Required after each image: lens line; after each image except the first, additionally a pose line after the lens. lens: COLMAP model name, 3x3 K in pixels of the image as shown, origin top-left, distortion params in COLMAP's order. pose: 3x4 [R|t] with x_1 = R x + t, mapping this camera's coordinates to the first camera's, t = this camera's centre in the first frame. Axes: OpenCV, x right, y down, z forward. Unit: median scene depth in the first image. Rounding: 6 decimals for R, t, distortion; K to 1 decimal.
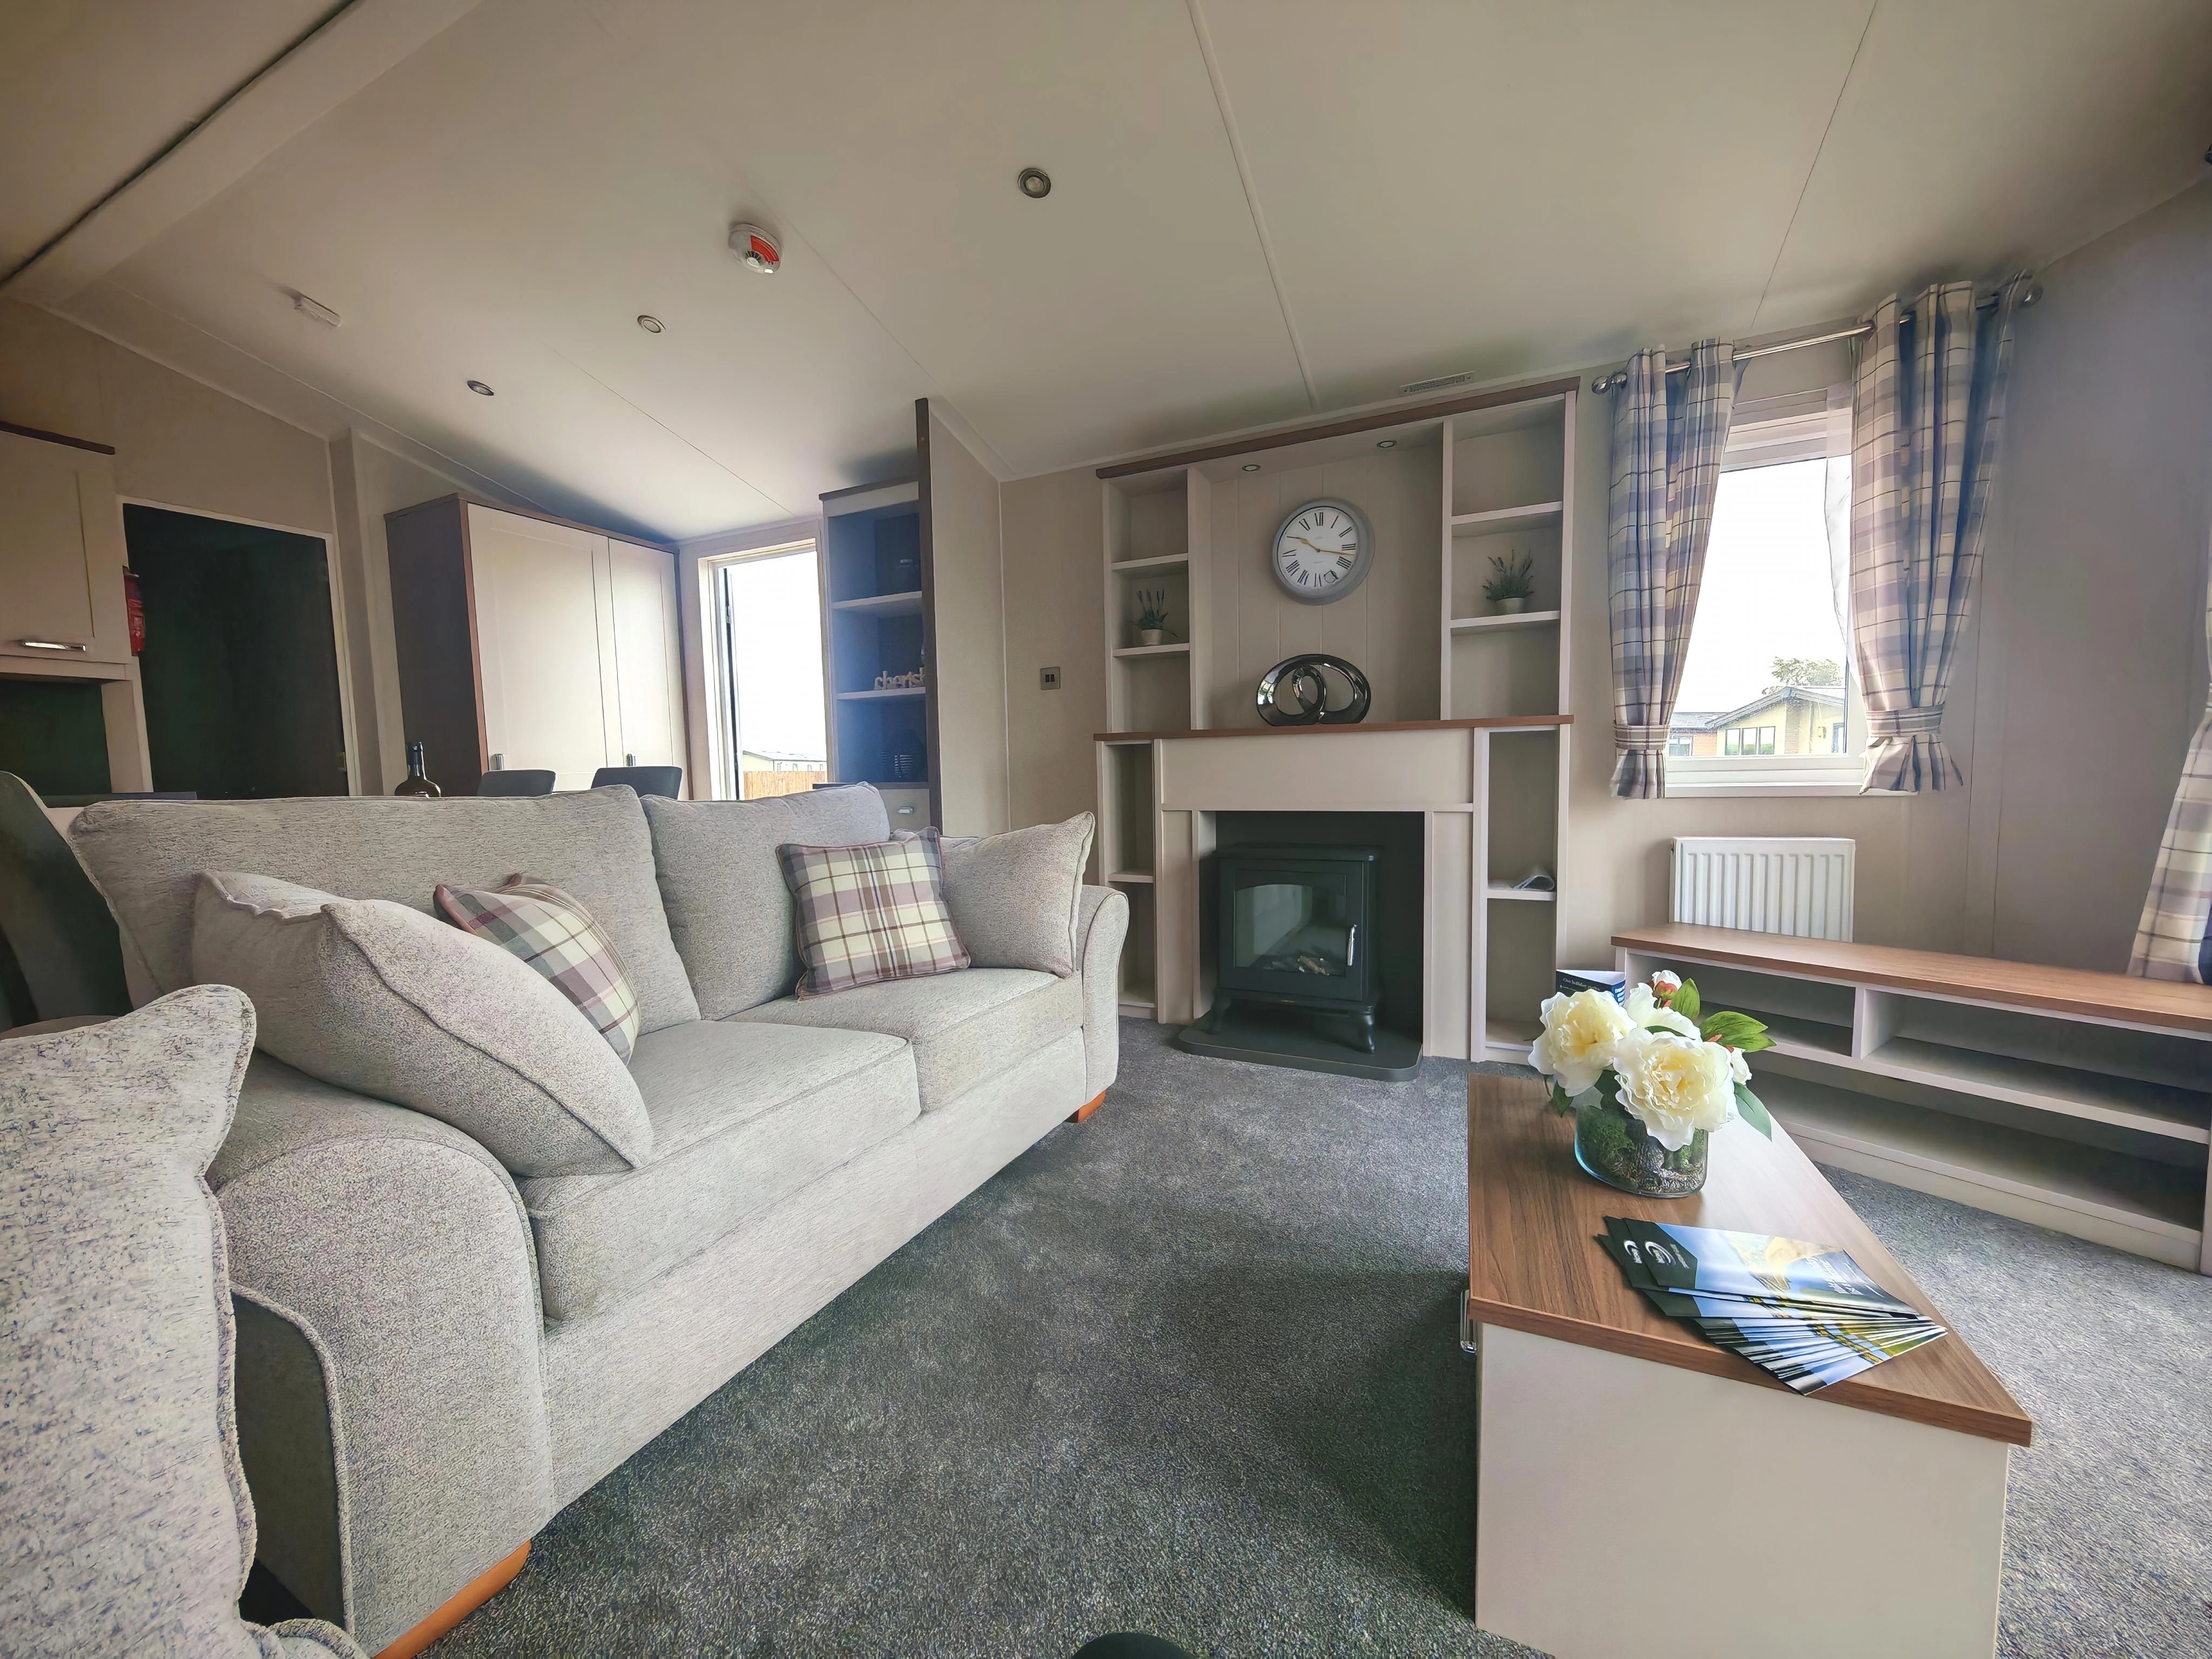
lens RADIAL K [[823.4, 0, 1105.2], [0, 823.4, 833.8], [0, 0, 1]] dist [-0.002055, -0.000181]
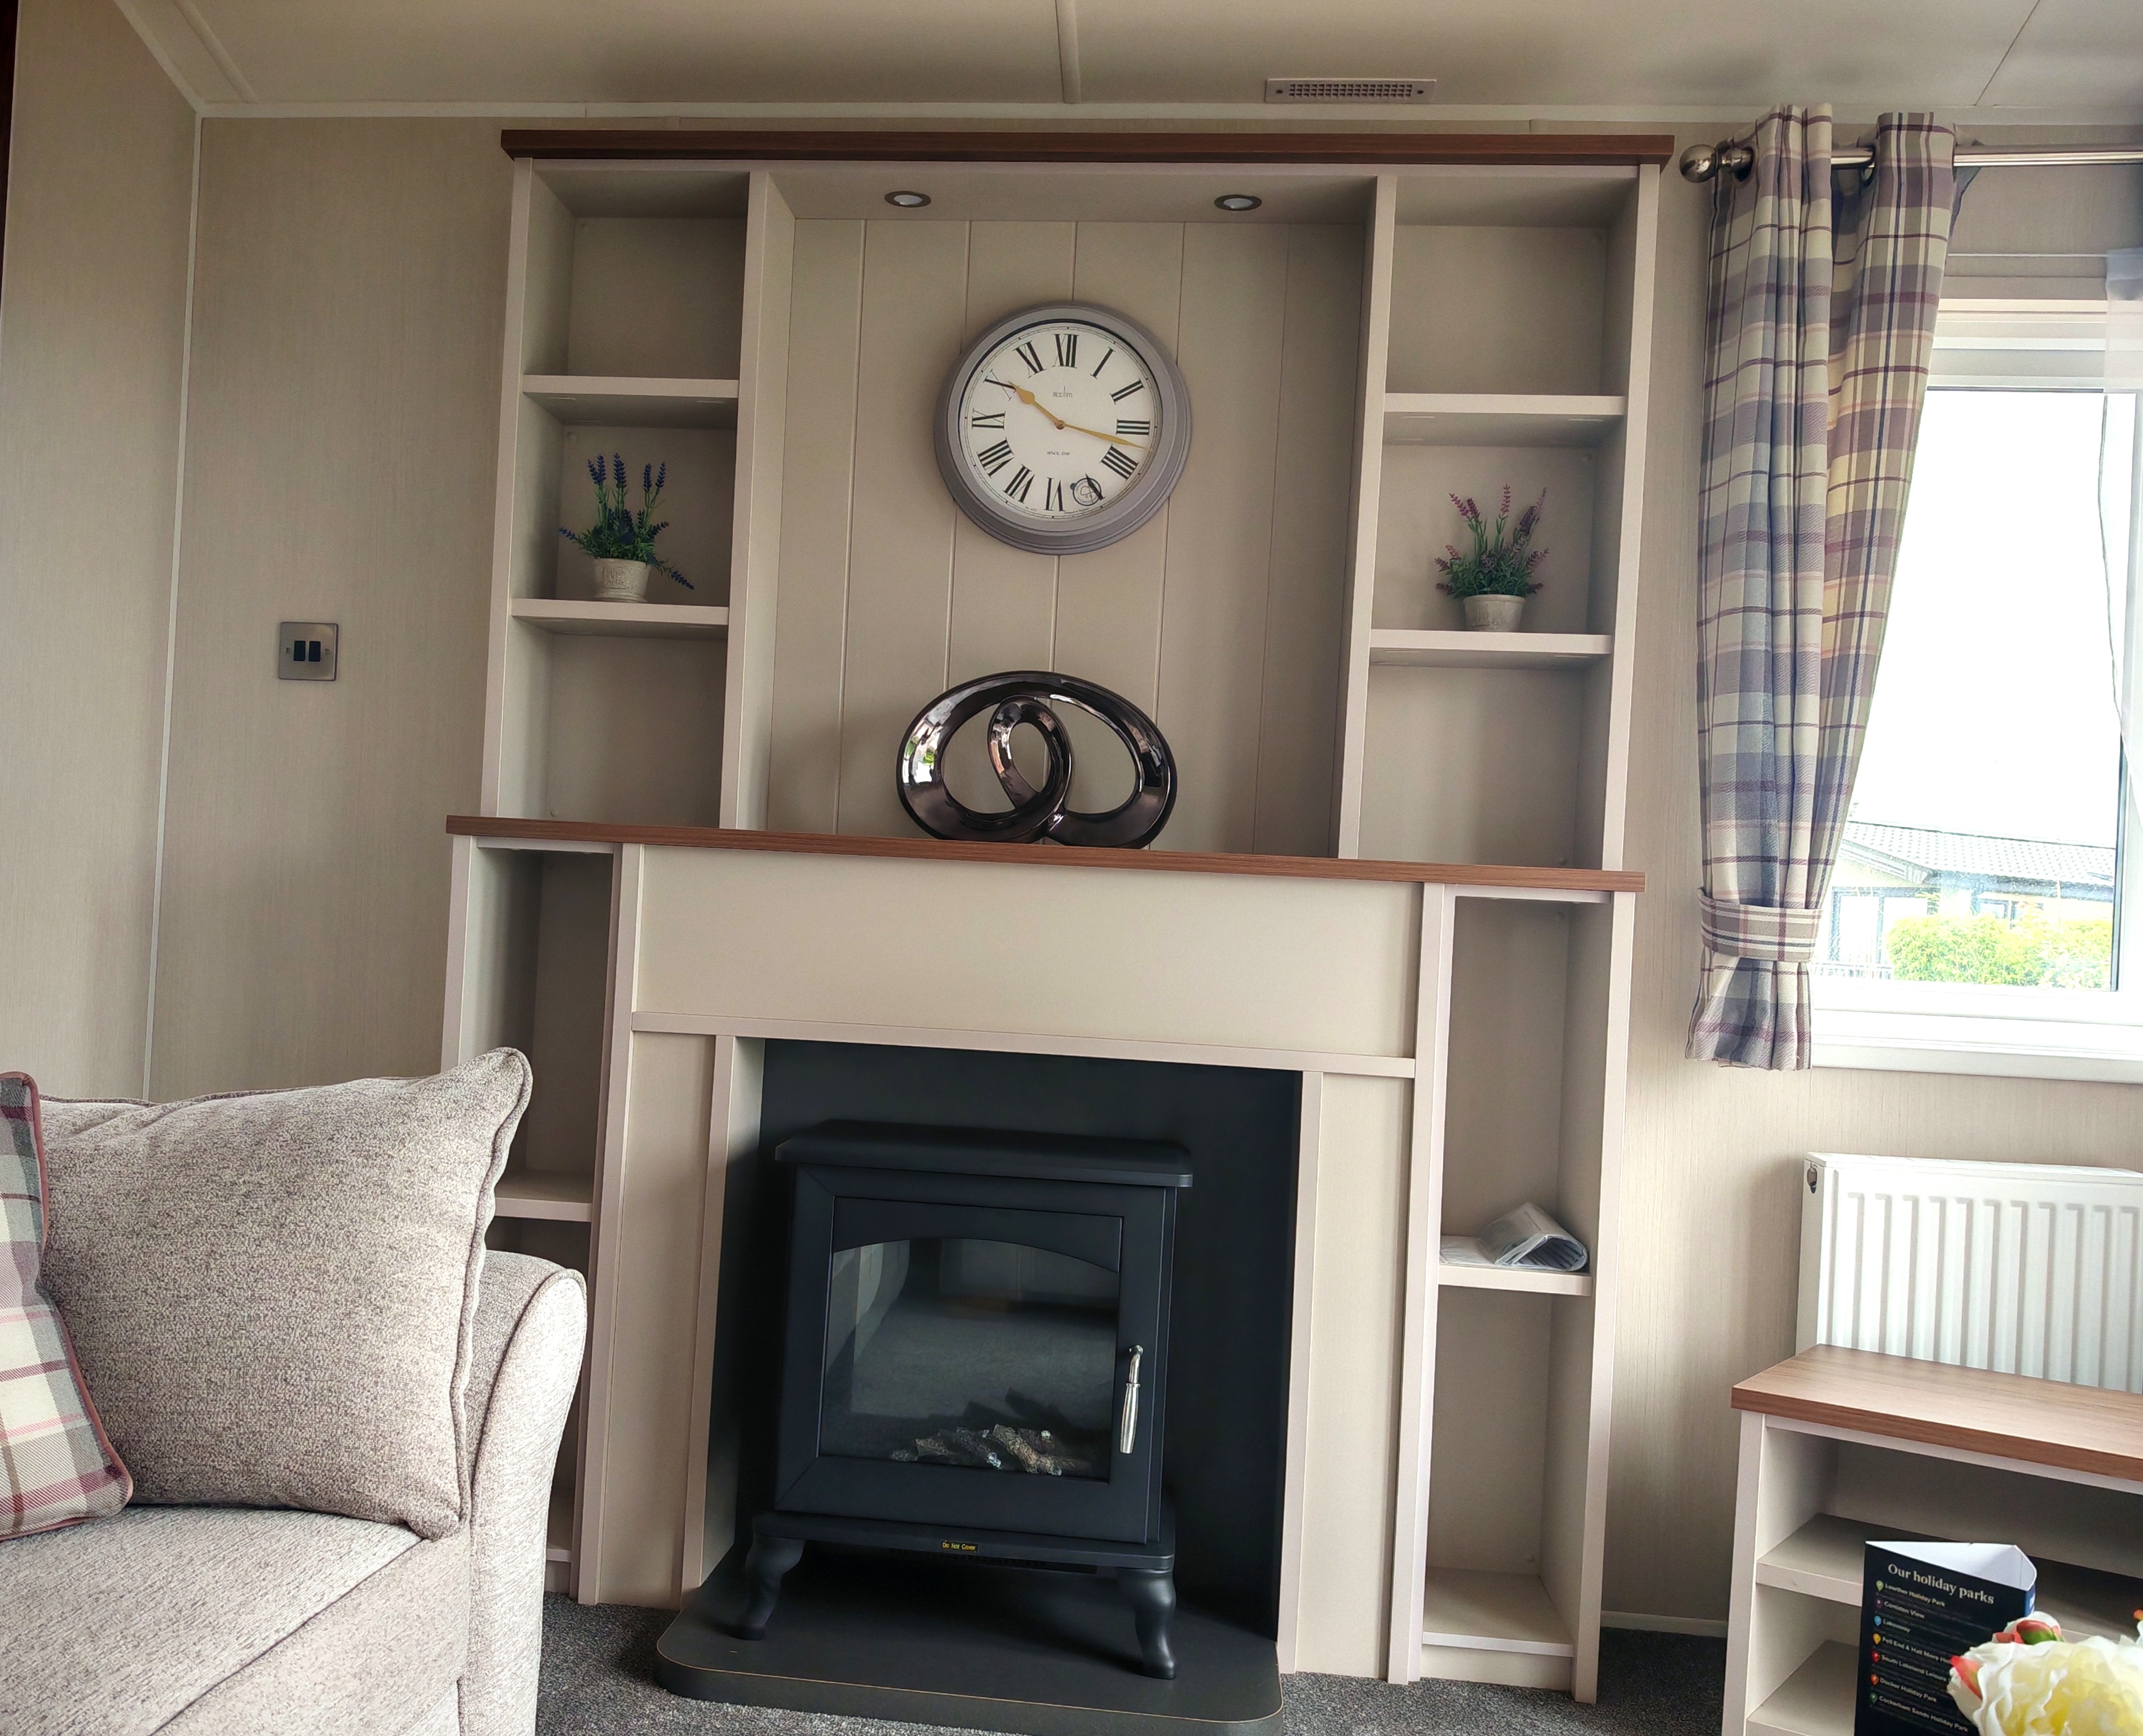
lens RADIAL K [[1999.0, 0, 1041.1], [0, 1999.0, 909.5], [0, 0, 1]] dist [0.054658, -0.121671]
pose [[0.942398, 0.065238, 0.328070, -0.084774], [-0.039888, 0.995716, -0.083423, -0.021198], [-0.332107, 0.065531, 0.940963, 0.089824]]
